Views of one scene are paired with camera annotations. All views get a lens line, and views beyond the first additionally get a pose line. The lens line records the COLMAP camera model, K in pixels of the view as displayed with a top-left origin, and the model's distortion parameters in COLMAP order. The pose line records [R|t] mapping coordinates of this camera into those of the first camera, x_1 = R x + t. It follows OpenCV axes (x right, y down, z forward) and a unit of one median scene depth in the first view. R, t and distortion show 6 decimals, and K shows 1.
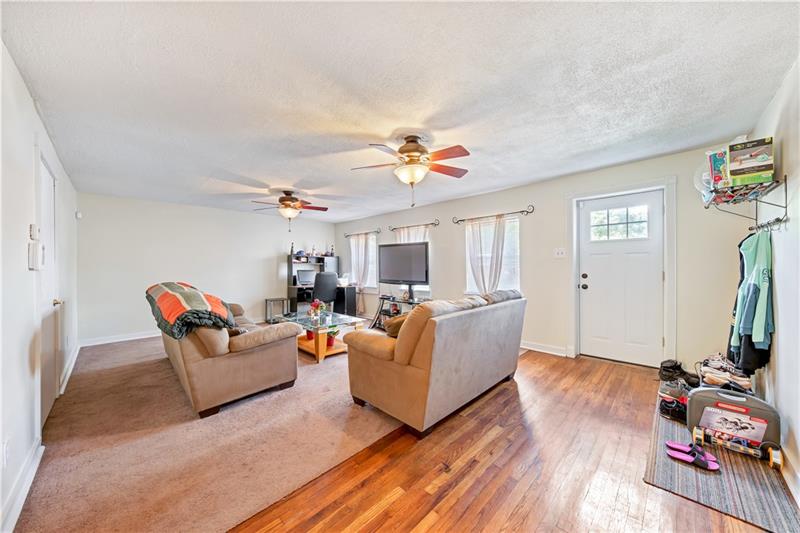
lens RADIAL K [[280.6, 0, 405.1], [0, 280.6, 267.5], [0, 0, 1]] dist [0.008529, -0.000610]
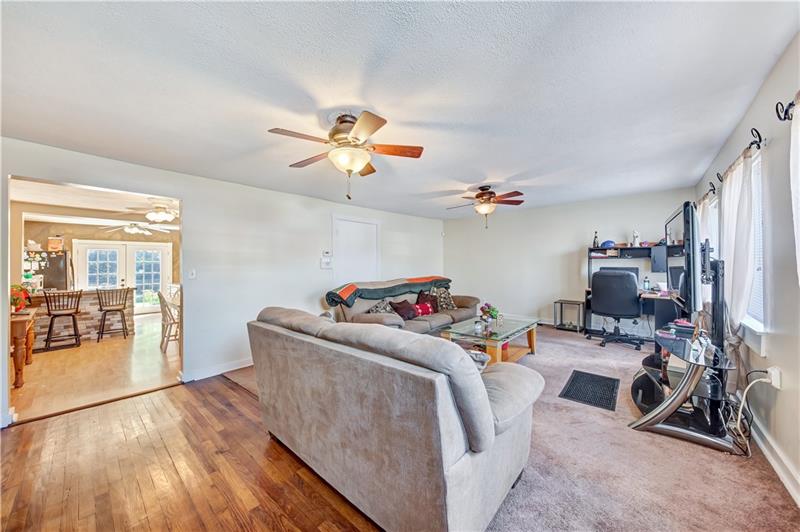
lens RADIAL K [[280.6, 0, 404.7], [0, 280.6, 266.8], [0, 0, 1]] dist [0.008529, -0.000610]
pose [[0.047425, 0.010060, -0.998824, 1.031438], [0.019703, 0.999745, 0.011004, -0.031205], [0.998680, -0.020202, 0.047215, 1.329668]]
